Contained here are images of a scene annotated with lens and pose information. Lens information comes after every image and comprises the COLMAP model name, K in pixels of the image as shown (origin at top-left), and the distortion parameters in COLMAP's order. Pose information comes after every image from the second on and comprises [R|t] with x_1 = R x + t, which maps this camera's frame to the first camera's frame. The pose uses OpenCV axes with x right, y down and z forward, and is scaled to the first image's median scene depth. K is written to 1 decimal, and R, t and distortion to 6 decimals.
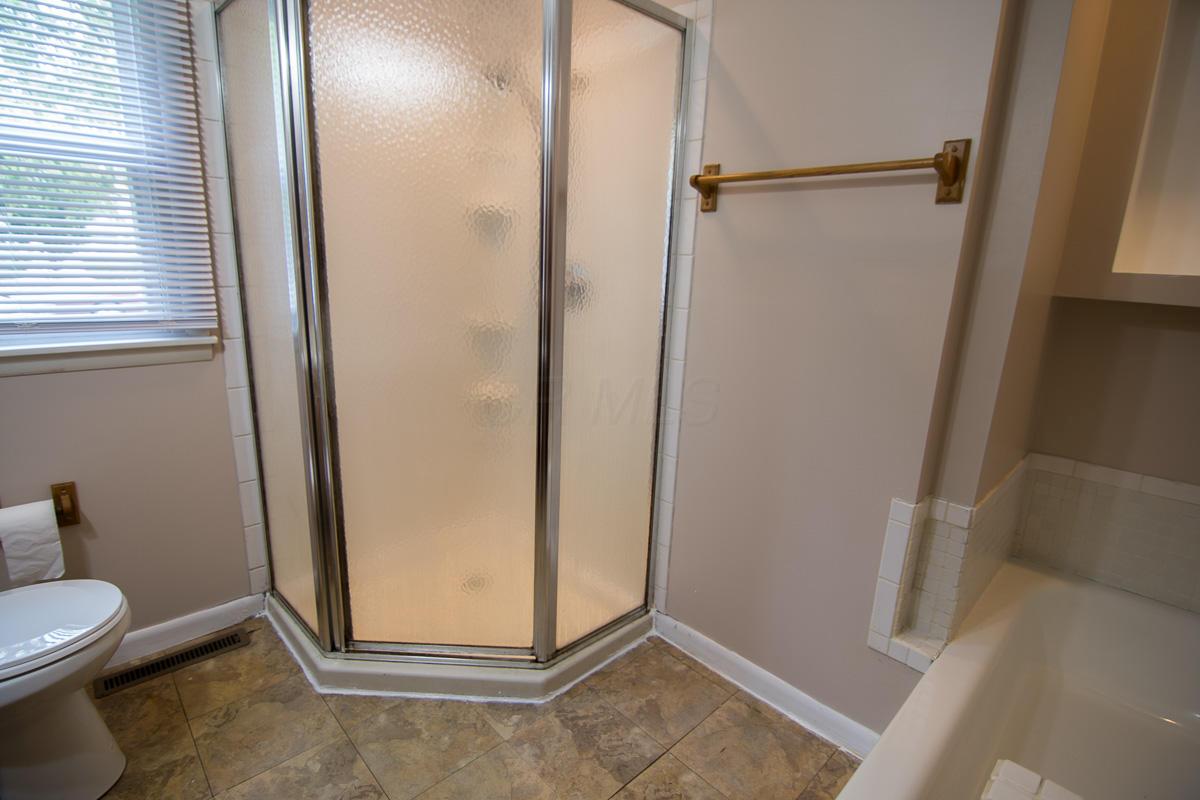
lens RADIAL K [[581.5, 0, 595.4], [0, 581.5, 398.0], [0, 0, 1]] dist [-0.001062, -0.016468]
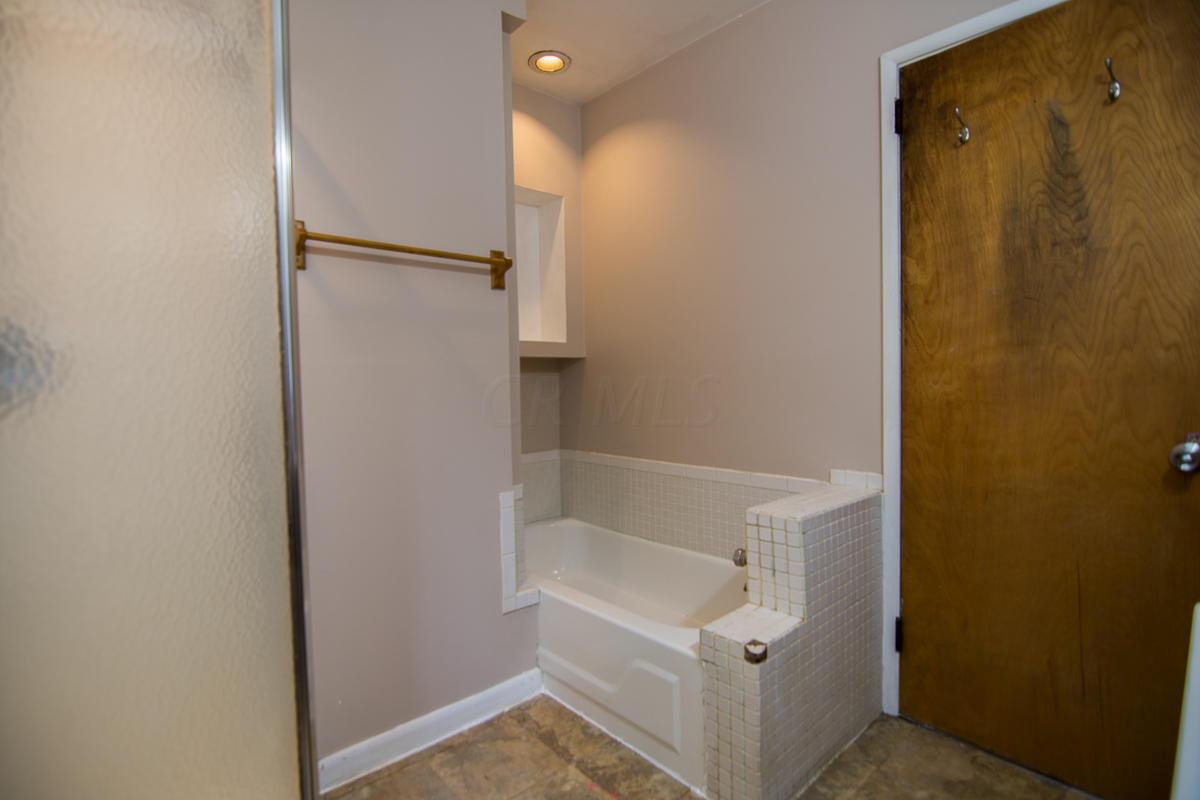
lens RADIAL K [[581.5, 0, 595.4], [0, 581.5, 398.0], [0, 0, 1]] dist [-0.001062, -0.016468]
pose [[0.034618, -0.069200, 0.997002, -0.739873], [0.255498, 0.965062, 0.058112, -0.059107], [-0.966190, 0.252720, 0.051089, 0.568940]]
